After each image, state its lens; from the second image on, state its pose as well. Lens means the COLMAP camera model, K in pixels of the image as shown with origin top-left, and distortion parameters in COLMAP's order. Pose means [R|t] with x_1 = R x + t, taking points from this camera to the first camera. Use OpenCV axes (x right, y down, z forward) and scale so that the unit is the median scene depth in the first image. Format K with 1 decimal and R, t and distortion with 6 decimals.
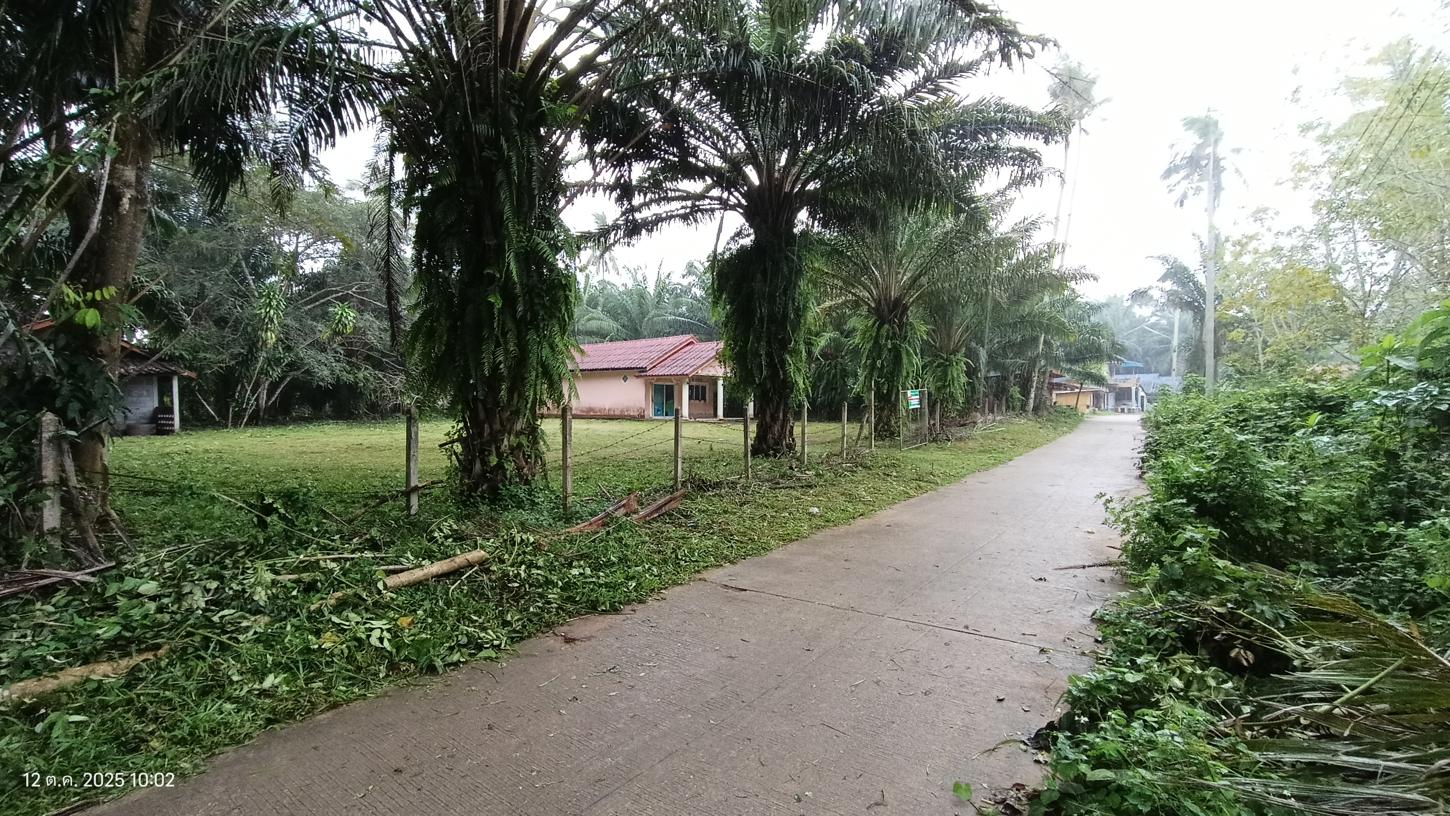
lens RADIAL K [[665.2, 0, 732.2], [0, 665.2, 419.3], [0, 0, 1]] dist [-0.038564, 0.006350]
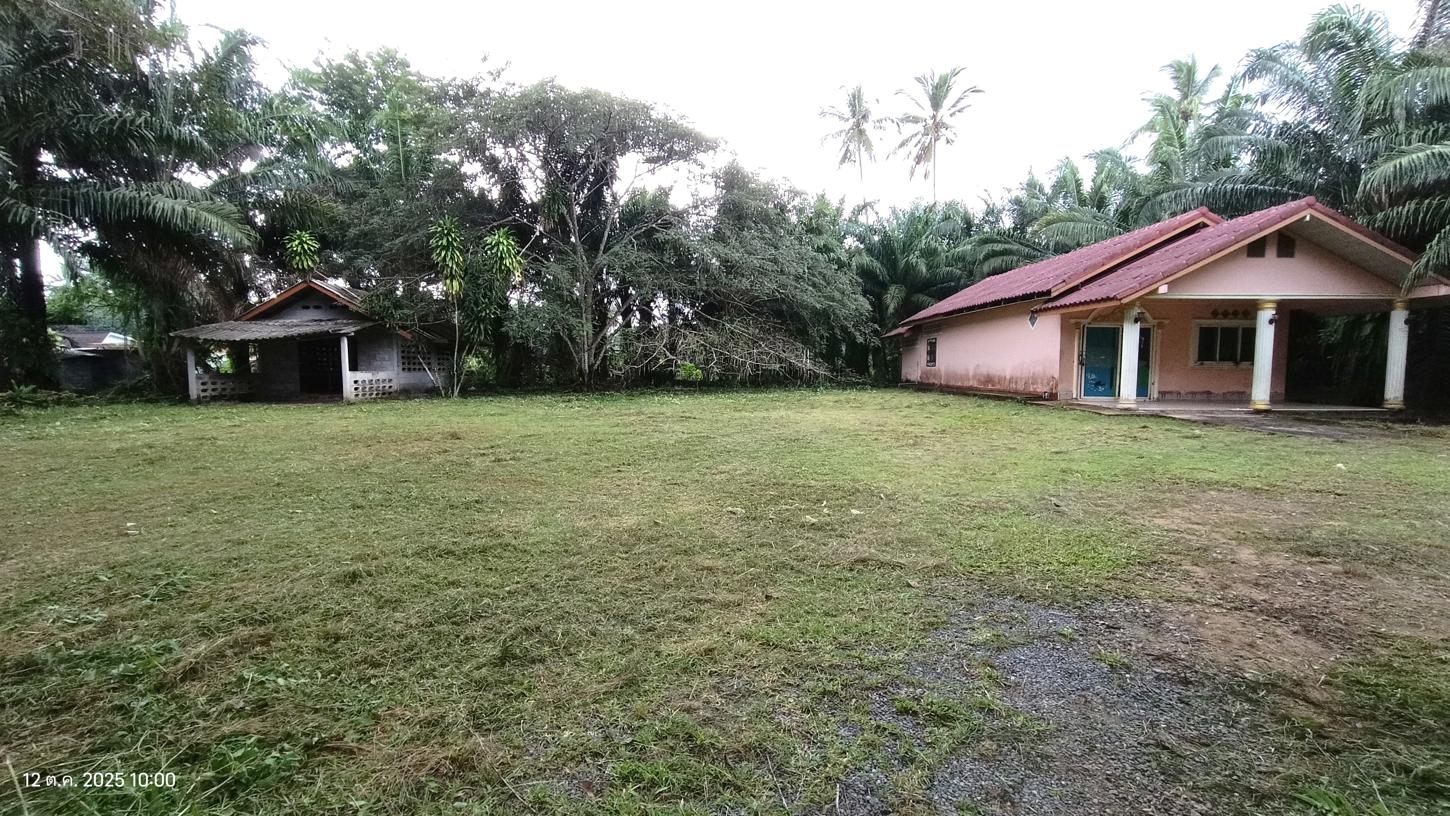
lens RADIAL K [[665.2, 0, 711.2], [0, 665.2, 422.3], [0, 0, 1]] dist [-0.038564, 0.006350]
pose [[0.587539, 0.066135, -0.806489, 0.133863], [-0.019330, 0.997517, 0.067718, -0.017014], [0.808965, -0.024197, 0.587359, 0.709047]]
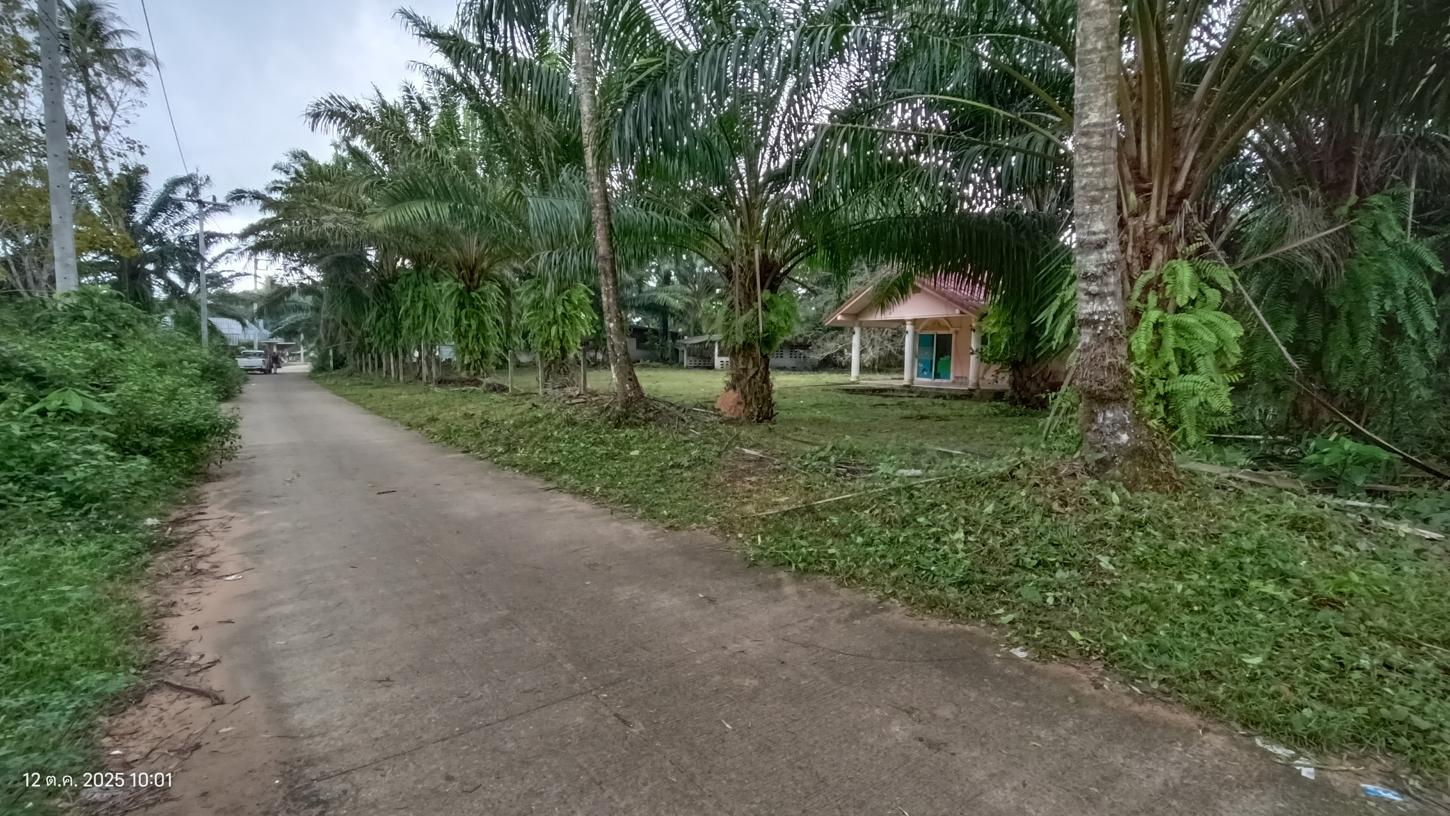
lens RADIAL K [[665.2, 0, 727.2], [0, 665.2, 408.5], [0, 0, 1]] dist [-0.038564, 0.006350]
pose [[-0.390166, 0.068283, -0.918209, 0.892012], [-0.038444, 0.995169, 0.090342, -0.040051], [0.919942, 0.070548, -0.385656, 1.512832]]
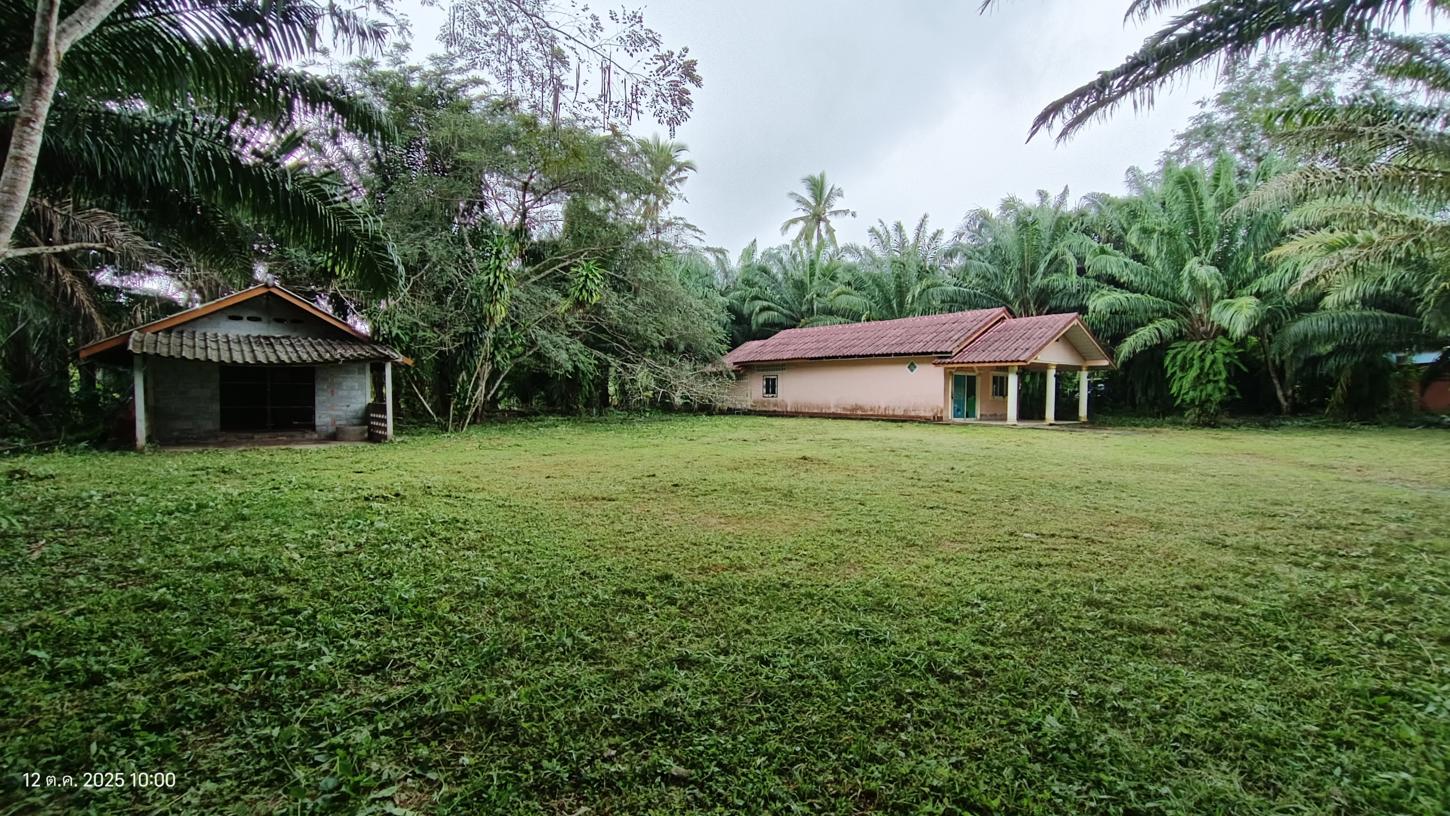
lens RADIAL K [[665.2, 0, 706.4], [0, 665.2, 414.3], [0, 0, 1]] dist [-0.038564, 0.006350]
pose [[0.962778, 0.014255, -0.269917, -0.248503], [-0.012736, 0.999892, 0.007376, -0.014549], [0.269993, -0.003664, 0.962855, 0.303309]]
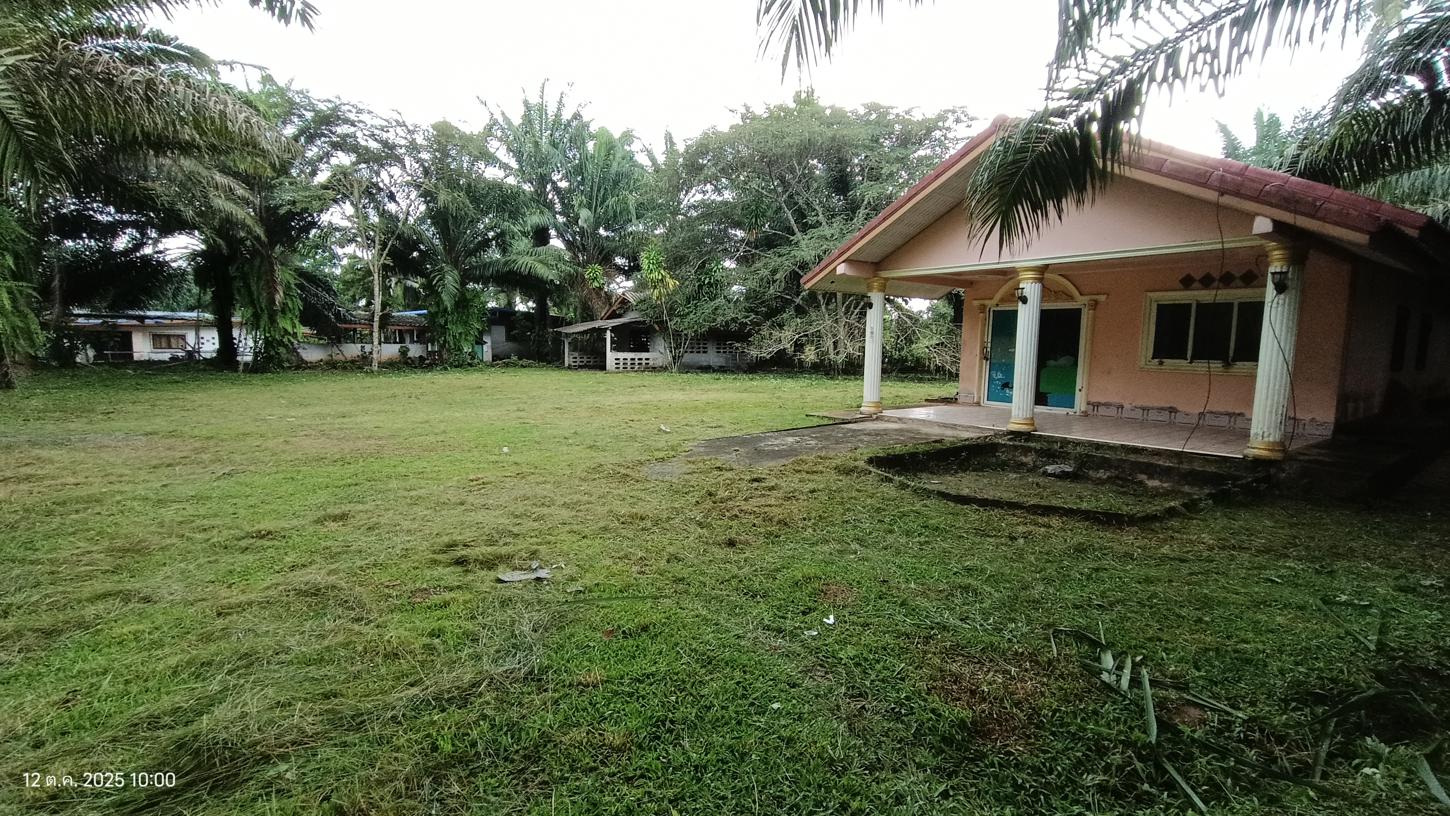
lens RADIAL K [[665.2, 0, 720.9], [0, 665.2, 419.1], [0, 0, 1]] dist [-0.038564, 0.006350]
pose [[-0.289093, 0.098299, -0.952241, 0.361865], [-0.040670, 0.992555, 0.114807, -0.041222], [0.956437, 0.071918, -0.282943, 1.333112]]
